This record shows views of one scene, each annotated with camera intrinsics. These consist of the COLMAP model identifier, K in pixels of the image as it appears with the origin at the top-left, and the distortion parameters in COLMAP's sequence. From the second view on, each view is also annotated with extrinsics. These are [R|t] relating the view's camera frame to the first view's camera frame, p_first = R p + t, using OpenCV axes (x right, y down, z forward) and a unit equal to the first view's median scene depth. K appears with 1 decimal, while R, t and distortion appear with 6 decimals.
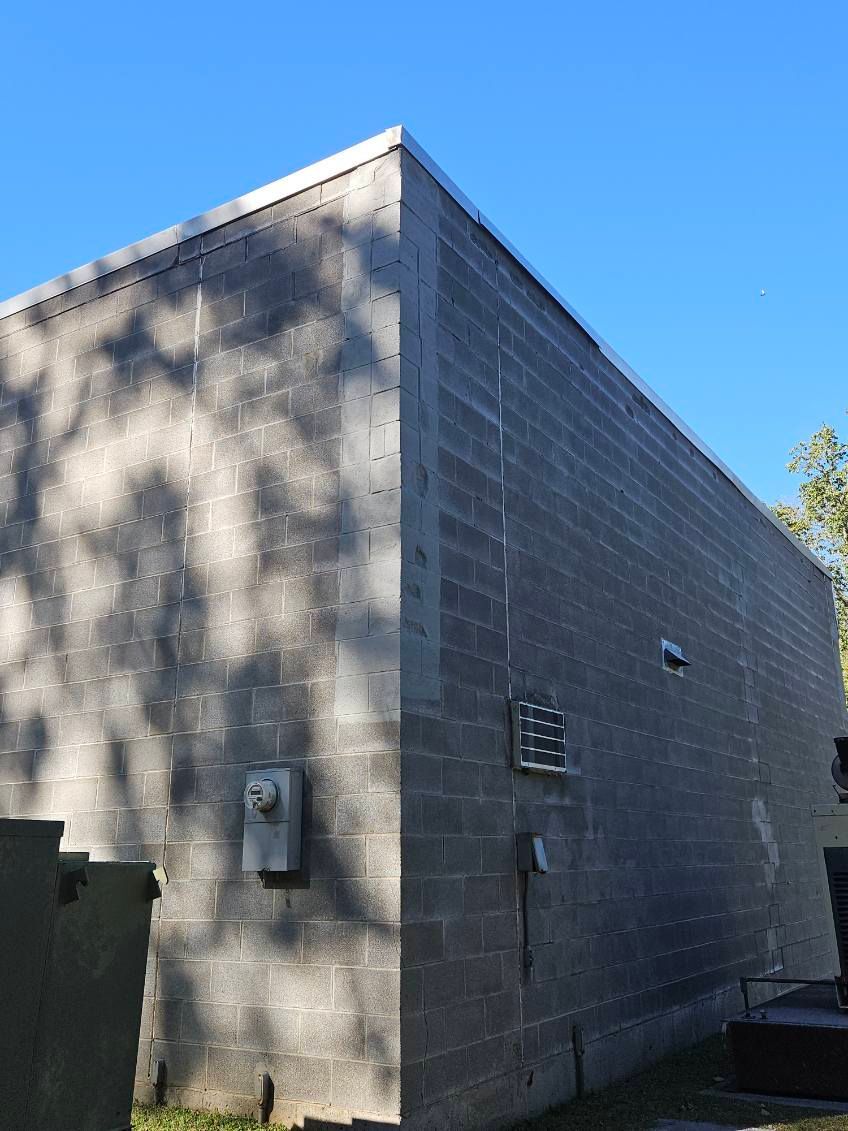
lens RADIAL K [[1029.8, 0, 424.0], [0, 1029.8, 565.5], [0, 0, 1]] dist [0.119899, 0.000223]
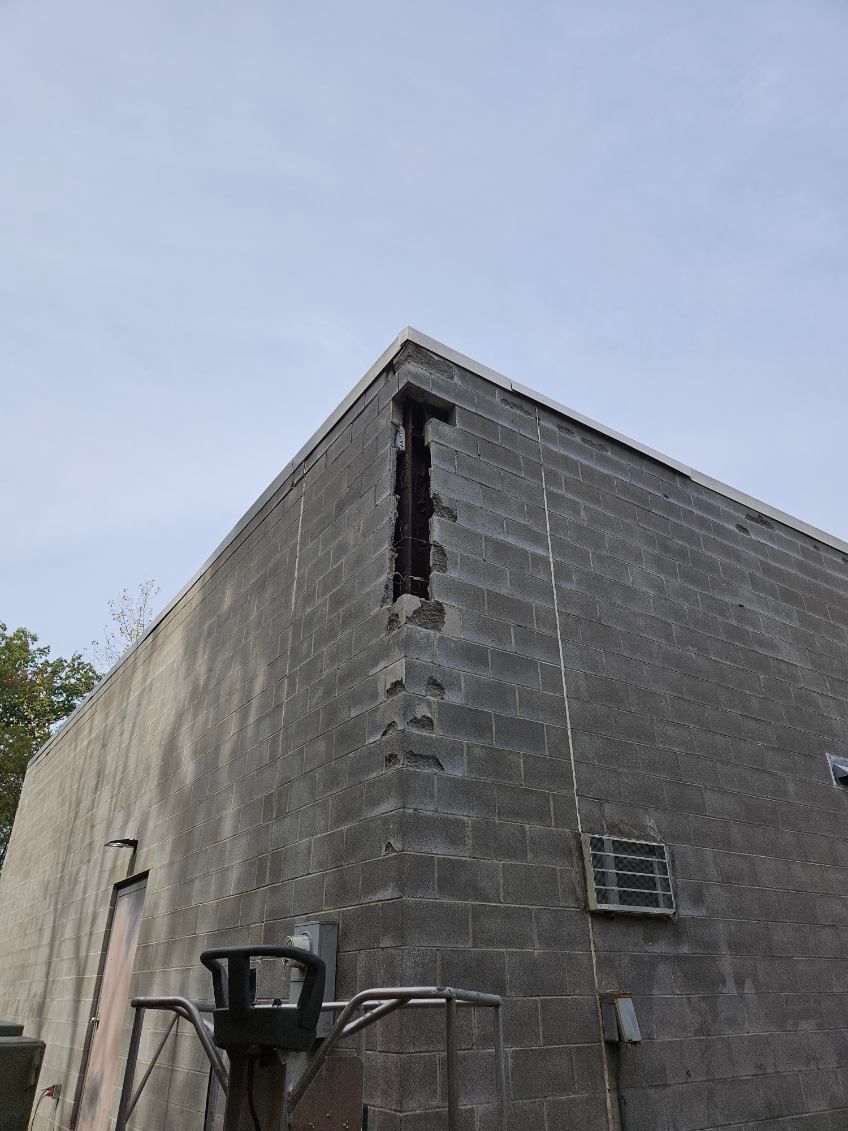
lens RADIAL K [[770.0, 0, 424.0], [0, 770.0, 565.5], [0, 0, 1]] dist [0.089308, -0.061827]
pose [[0.915597, -0.188523, -0.355163, 0.237073], [0.108074, 0.966155, -0.234232, 0.043633], [0.387300, 0.176078, 0.904983, 0.247126]]
